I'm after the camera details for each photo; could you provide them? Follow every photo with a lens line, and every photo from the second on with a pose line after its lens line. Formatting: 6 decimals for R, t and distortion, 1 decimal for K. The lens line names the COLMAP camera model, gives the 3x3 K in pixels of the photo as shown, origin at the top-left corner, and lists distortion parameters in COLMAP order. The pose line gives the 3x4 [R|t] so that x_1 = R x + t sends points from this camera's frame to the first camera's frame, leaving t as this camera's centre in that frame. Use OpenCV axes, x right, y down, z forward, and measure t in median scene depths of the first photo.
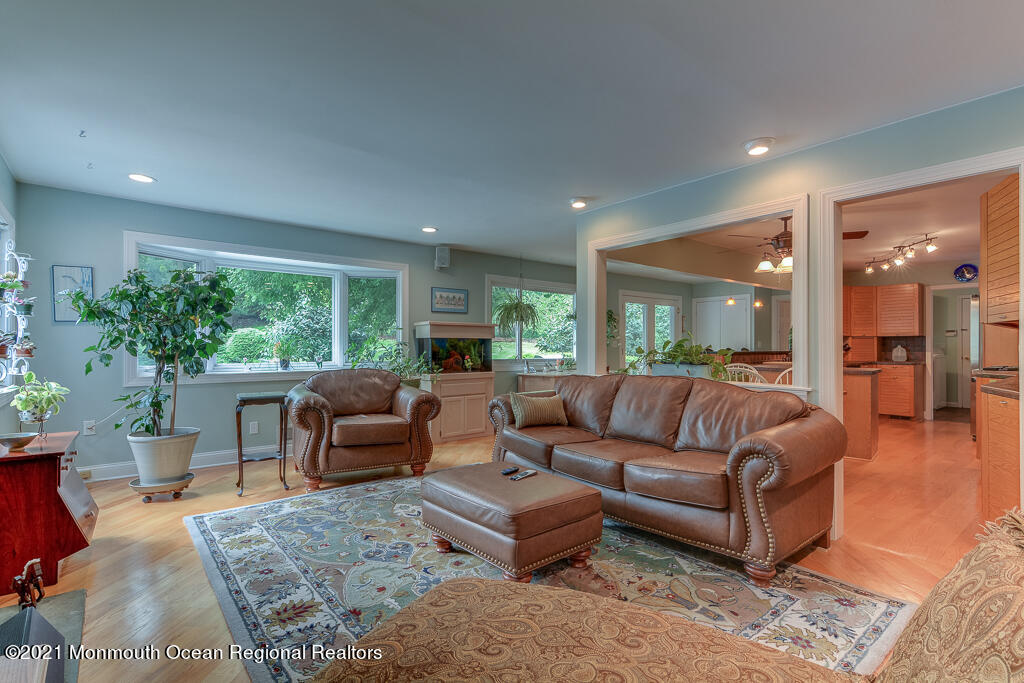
lens RADIAL K [[491.8, 0, 512.0], [0, 491.8, 341.5], [0, 0, 1]] dist [0.036248, -0.025508]
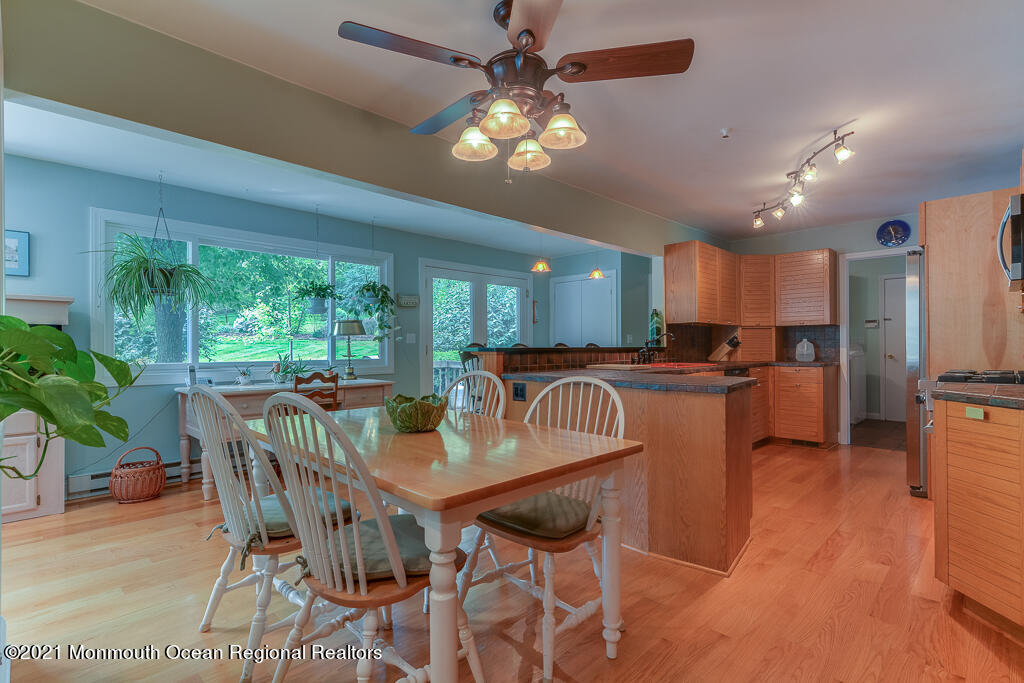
lens RADIAL K [[491.8, 0, 512.0], [0, 491.8, 341.5], [0, 0, 1]] dist [0.036248, -0.025508]
pose [[0.994757, -0.004080, 0.102185, 0.295586], [0.004180, 0.999991, -0.000769, 0.010651], [-0.102181, 0.001192, 0.994765, 0.345326]]
